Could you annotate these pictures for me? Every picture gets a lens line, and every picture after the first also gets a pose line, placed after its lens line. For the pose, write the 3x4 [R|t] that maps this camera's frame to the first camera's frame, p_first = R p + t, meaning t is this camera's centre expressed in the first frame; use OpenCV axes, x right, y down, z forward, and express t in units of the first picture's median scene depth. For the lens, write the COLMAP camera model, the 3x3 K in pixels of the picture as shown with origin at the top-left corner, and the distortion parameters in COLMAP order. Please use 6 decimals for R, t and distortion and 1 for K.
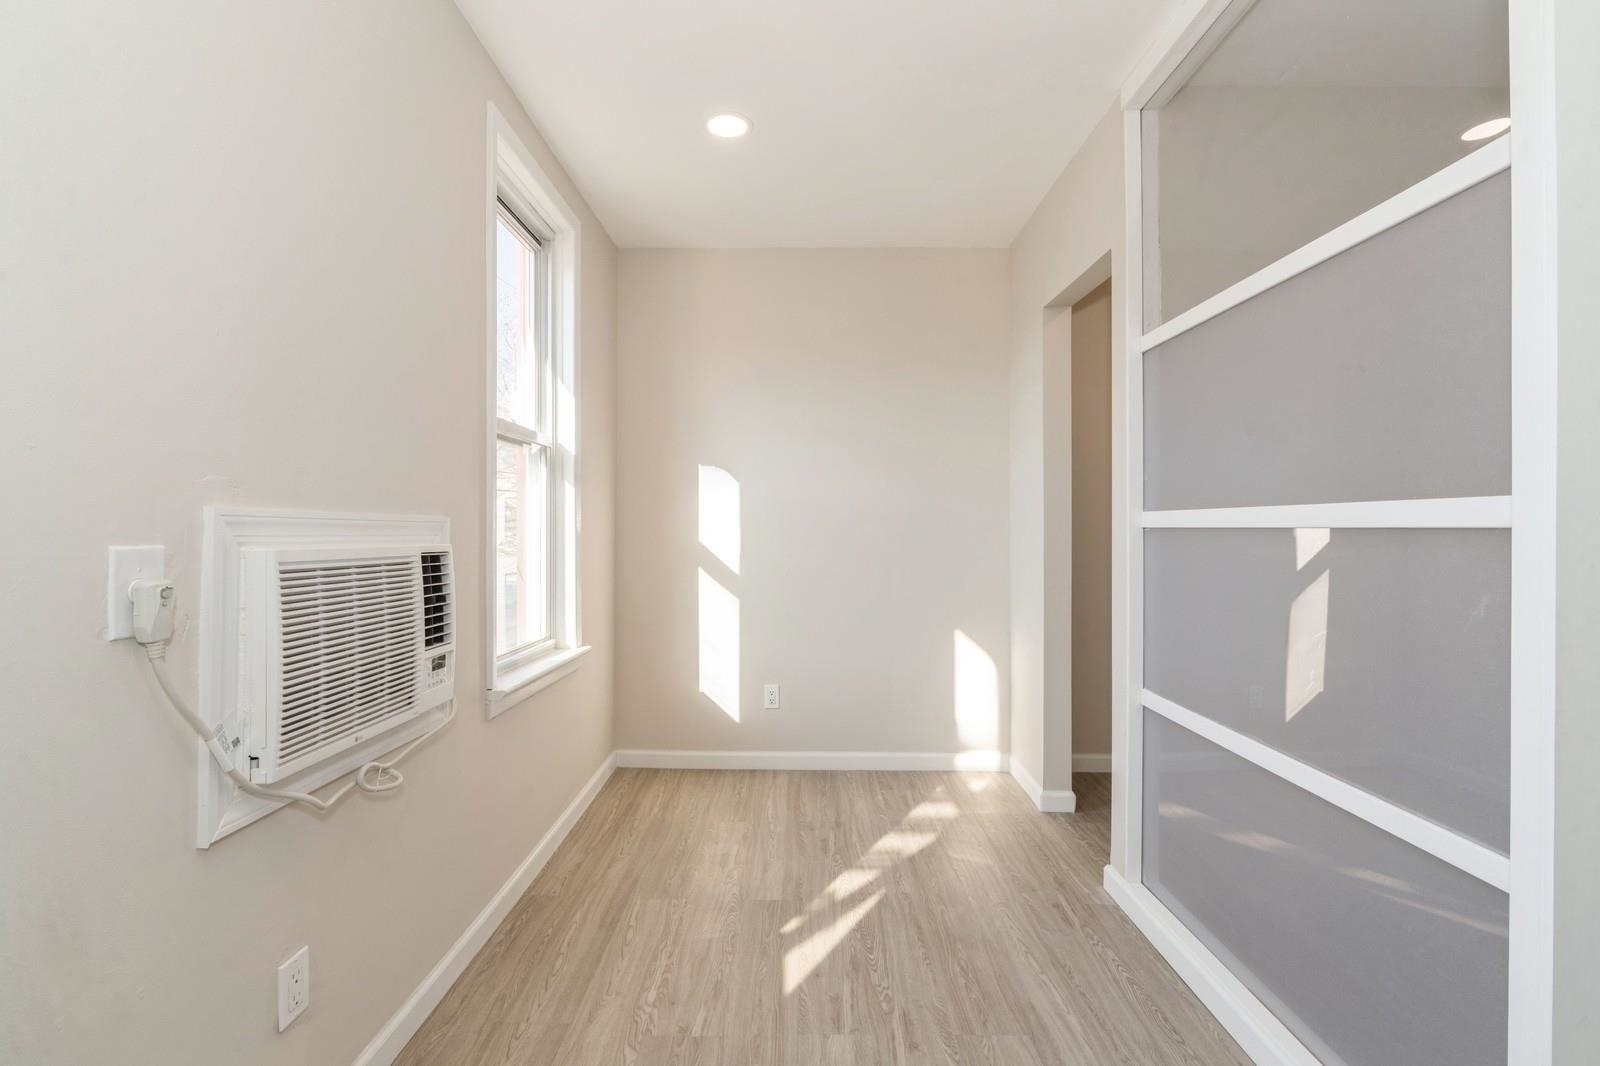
lens RADIAL K [[721.7, 0, 797.7], [0, 721.7, 529.9], [0, 0, 1]] dist [-0.011534, 0.003590]
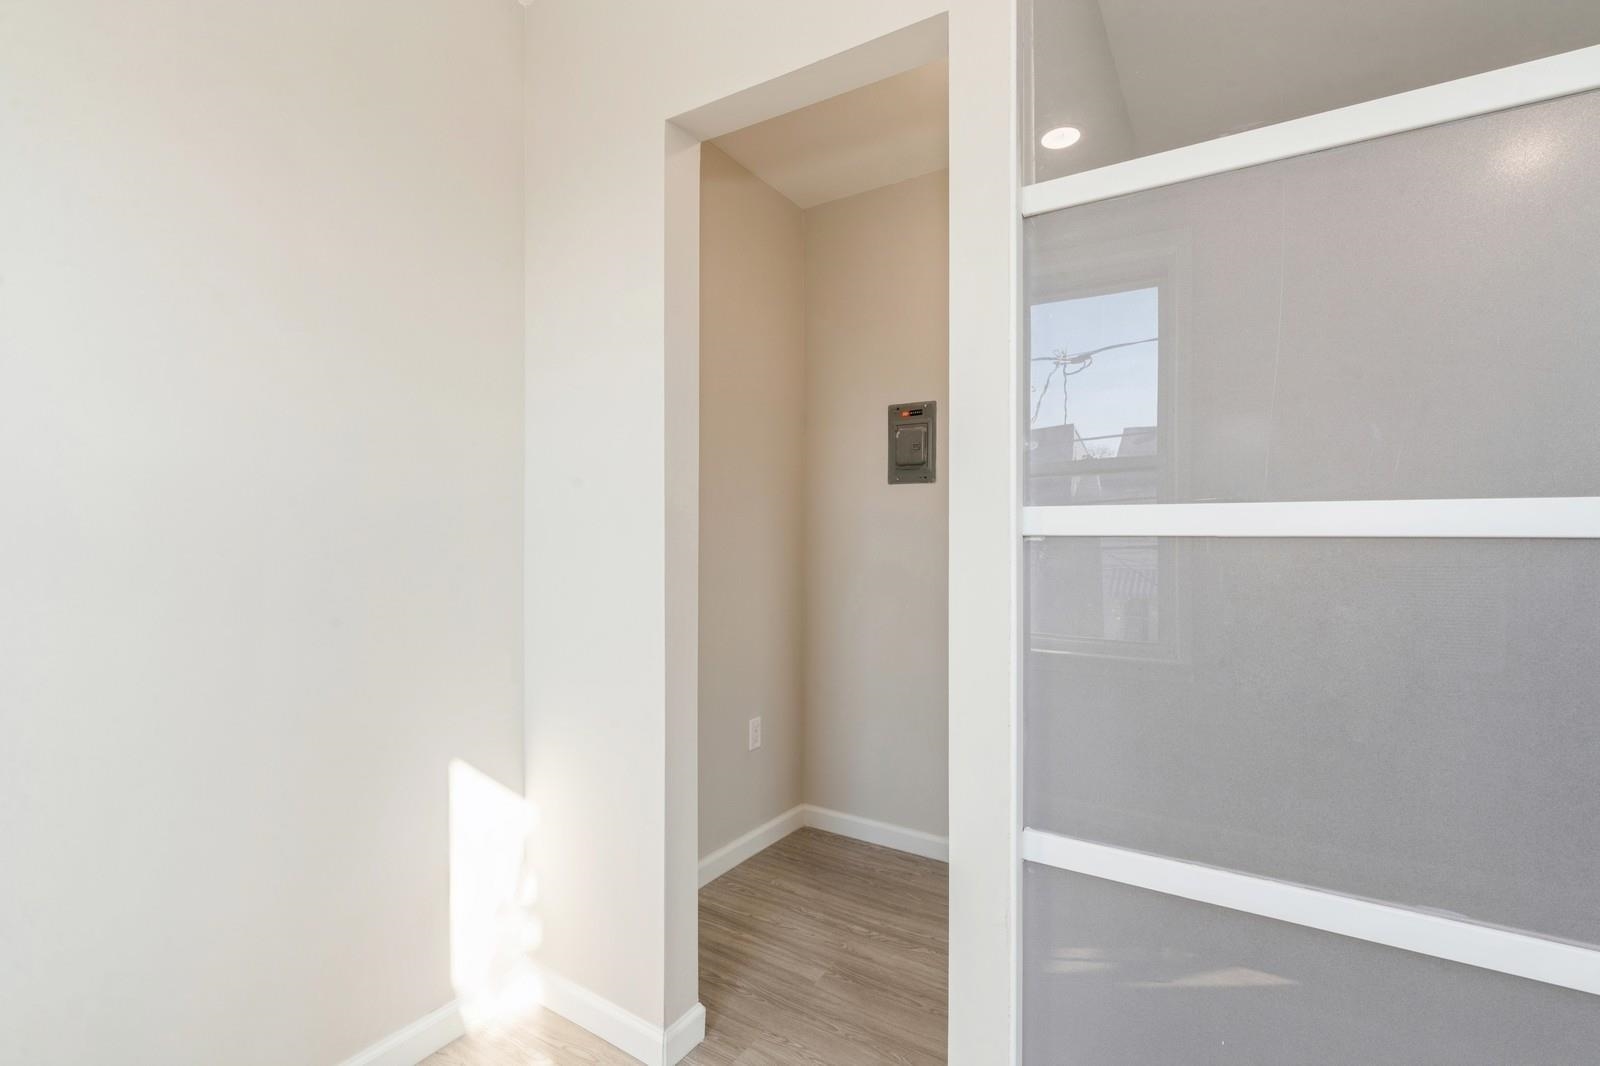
lens RADIAL K [[721.7, 0, 797.3], [0, 721.7, 538.4], [0, 0, 1]] dist [-0.011534, 0.003590]
pose [[0.528427, 0.001757, 0.848977, -0.056762], [0.001315, 0.999995, -0.002888, 0.000513], [-0.848978, 0.002643, 0.528422, 0.639245]]
